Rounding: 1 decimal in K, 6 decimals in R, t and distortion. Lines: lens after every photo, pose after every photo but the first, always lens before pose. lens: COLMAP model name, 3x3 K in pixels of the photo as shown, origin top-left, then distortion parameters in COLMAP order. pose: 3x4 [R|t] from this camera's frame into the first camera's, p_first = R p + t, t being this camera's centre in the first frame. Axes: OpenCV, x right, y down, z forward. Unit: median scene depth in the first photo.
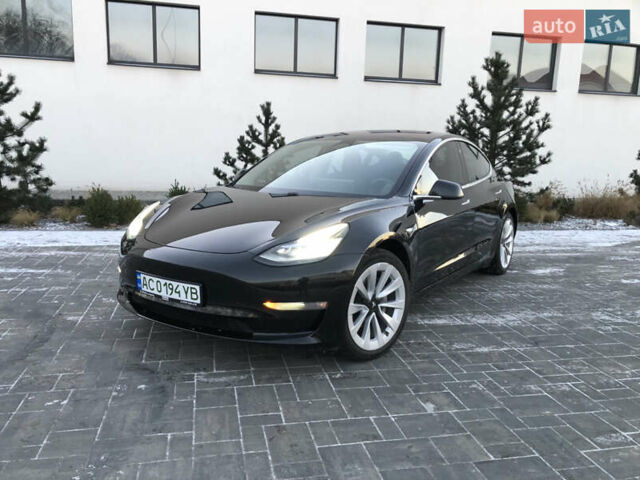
lens RADIAL K [[529.6, 0, 317.6], [0, 529.6, 258.4], [0, 0, 1]] dist [0.017908, 0.000476]
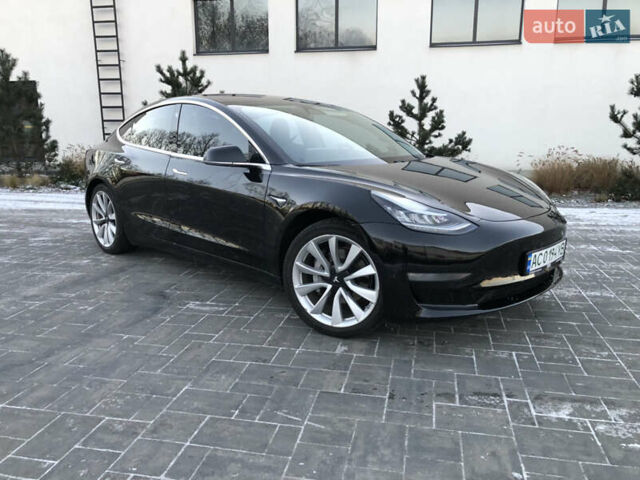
lens RADIAL K [[539.9, 0, 320.0], [0, 539.9, 240.0], [0, 0, 1]] dist [0.020217, 0.001107]
pose [[0.907731, 0.051537, -0.416374, 0.172365], [-0.051224, 0.998616, 0.011933, 0.012942], [0.416413, 0.010496, 0.909115, -0.006609]]
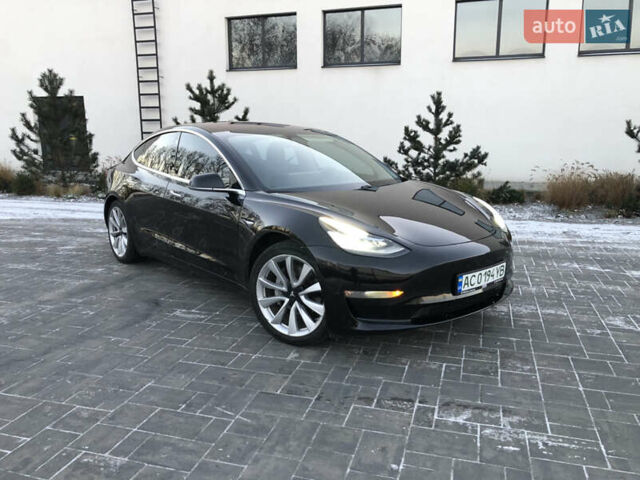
lens RADIAL K [[539.9, 0, 320.0], [0, 539.9, 240.0], [0, 0, 1]] dist [0.020217, 0.001107]
pose [[0.868668, 0.061325, -0.491585, 0.241030], [-0.066244, 0.997776, 0.007414, -0.000516], [0.490946, 0.026124, 0.870798, -0.018979]]
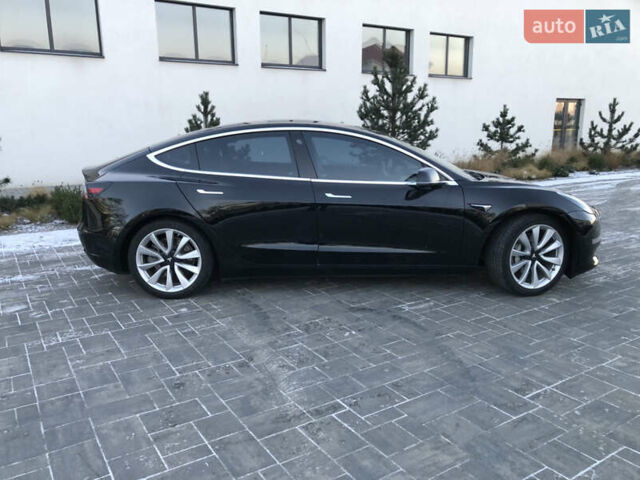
lens RADIAL K [[529.6, 0, 317.6], [0, 529.6, 258.4], [0, 0, 1]] dist [0.017908, 0.000476]
pose [[0.936854, -0.122083, 0.327718, -0.272680], [0.108046, 0.992286, 0.060777, -0.005746], [-0.332610, -0.021531, 0.942819, -0.078388]]
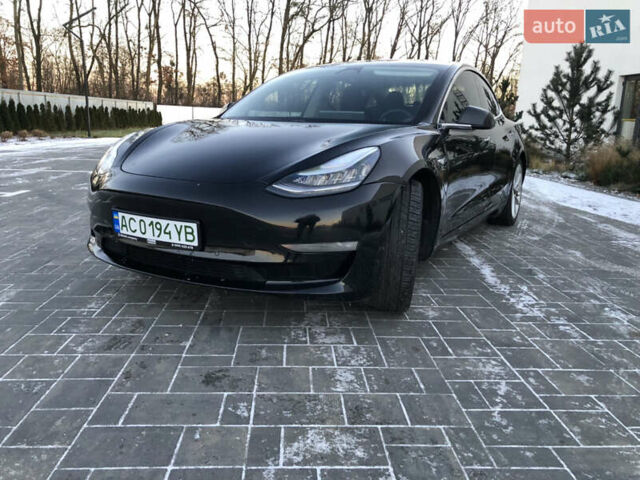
lens RADIAL K [[529.6, 0, 317.6], [0, 529.6, 258.4], [0, 0, 1]] dist [0.017908, 0.000476]
pose [[-0.172555, 0.213908, -0.961493, 0.386837], [-0.239415, 0.937754, 0.251593, -0.047721], [0.955461, 0.273609, -0.110602, 0.444210]]
